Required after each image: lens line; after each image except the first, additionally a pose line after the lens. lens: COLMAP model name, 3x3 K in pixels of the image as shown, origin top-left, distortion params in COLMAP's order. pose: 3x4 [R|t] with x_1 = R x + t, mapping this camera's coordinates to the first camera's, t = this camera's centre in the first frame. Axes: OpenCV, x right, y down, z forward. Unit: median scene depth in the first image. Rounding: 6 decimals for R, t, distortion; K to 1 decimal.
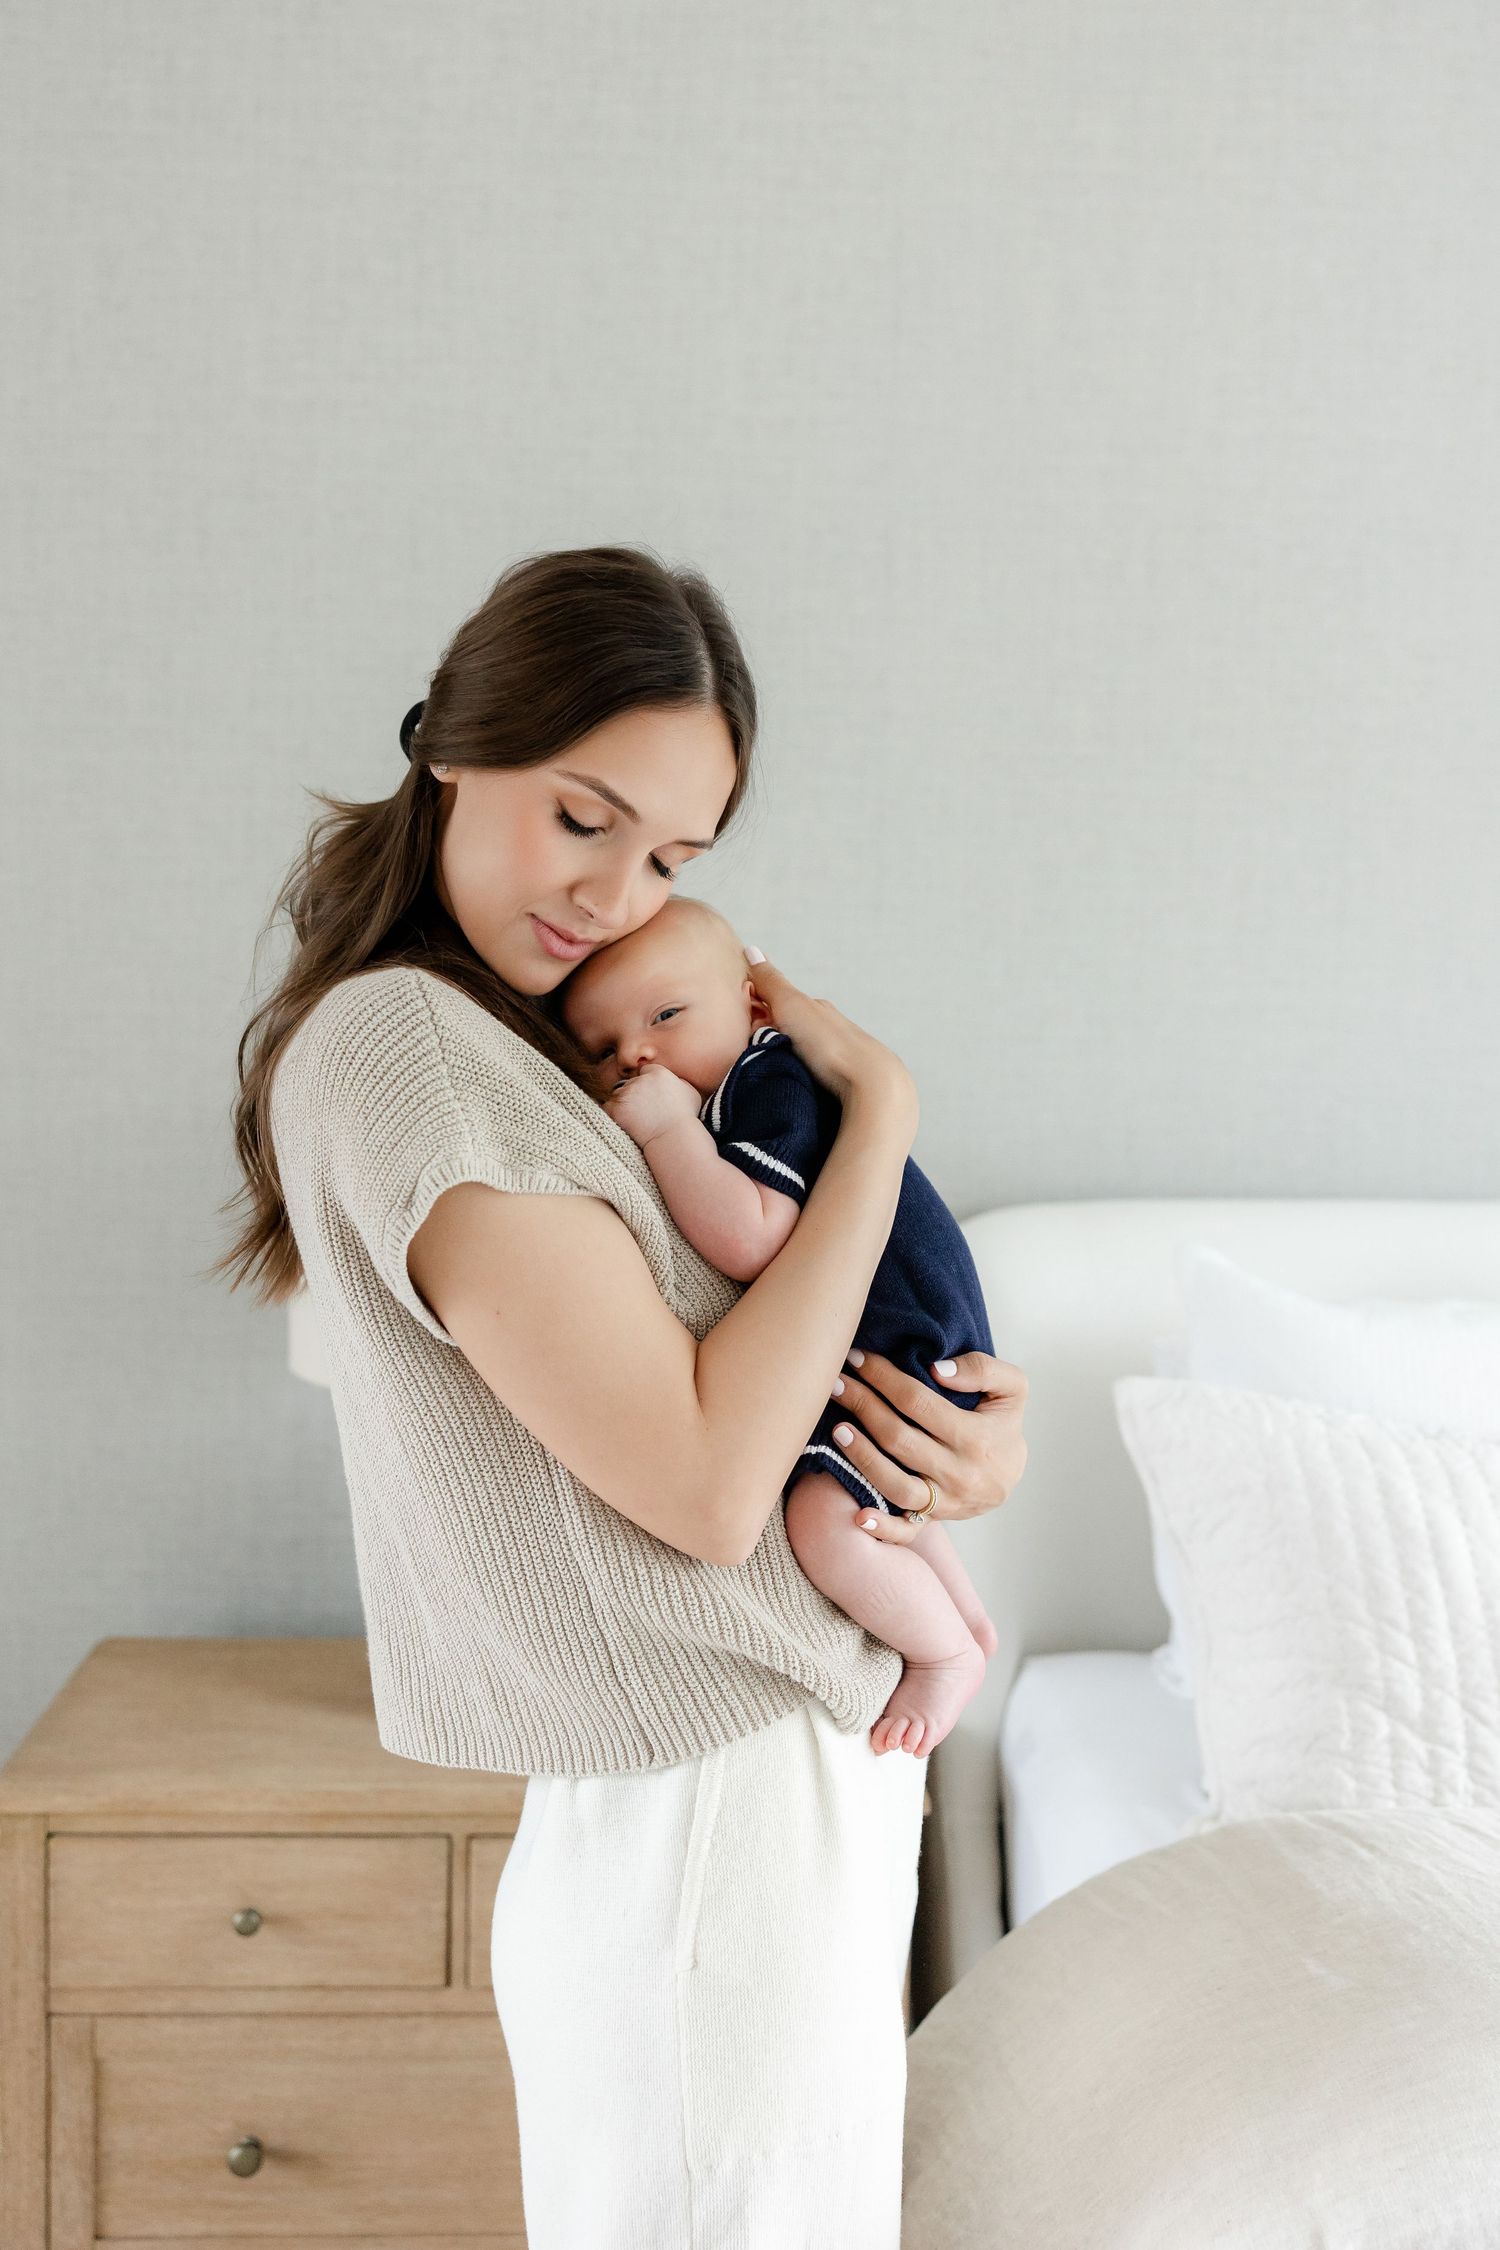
lens RADIAL K [[2246.8, 0, 743.7], [0, 2246.8, 1099.8], [0, 0, 1]] dist [0.011042, -0.001169]
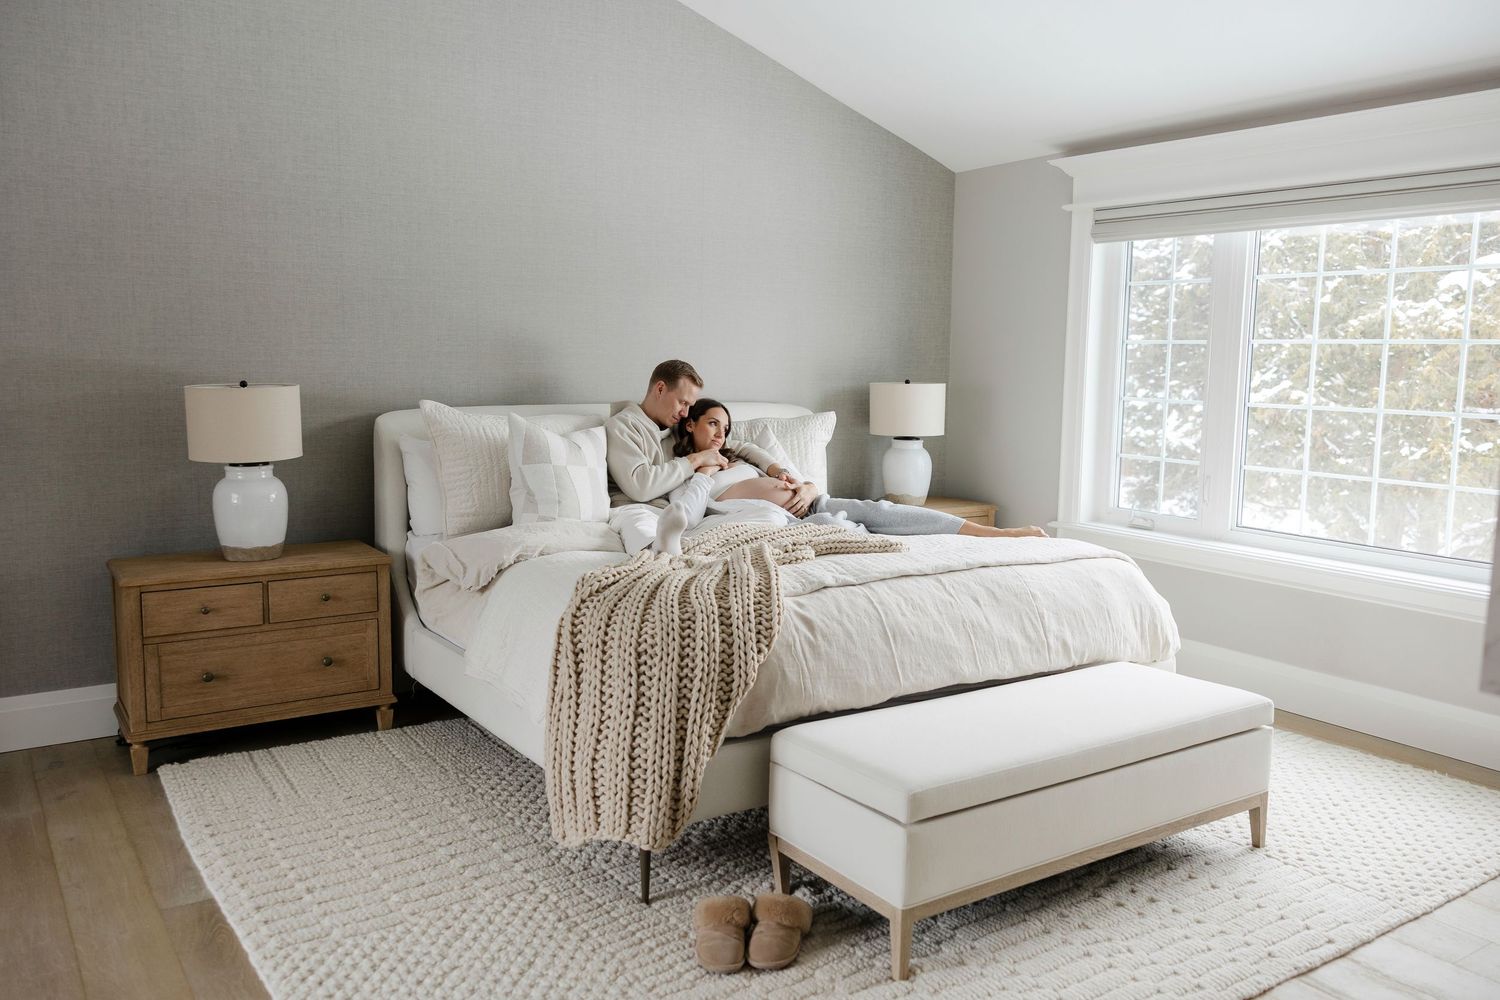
lens RADIAL K [[1212.1, 0, 750.0], [0, 1212.1, 500.0], [0, 0, 1]] dist [0.005418, -0.002498]
pose [[0.857077, -0.073226, 0.509958, -0.442496], [0.041522, 0.996445, 0.073297, 0.084472], [-0.513513, -0.041646, 0.857071, -1.070509]]
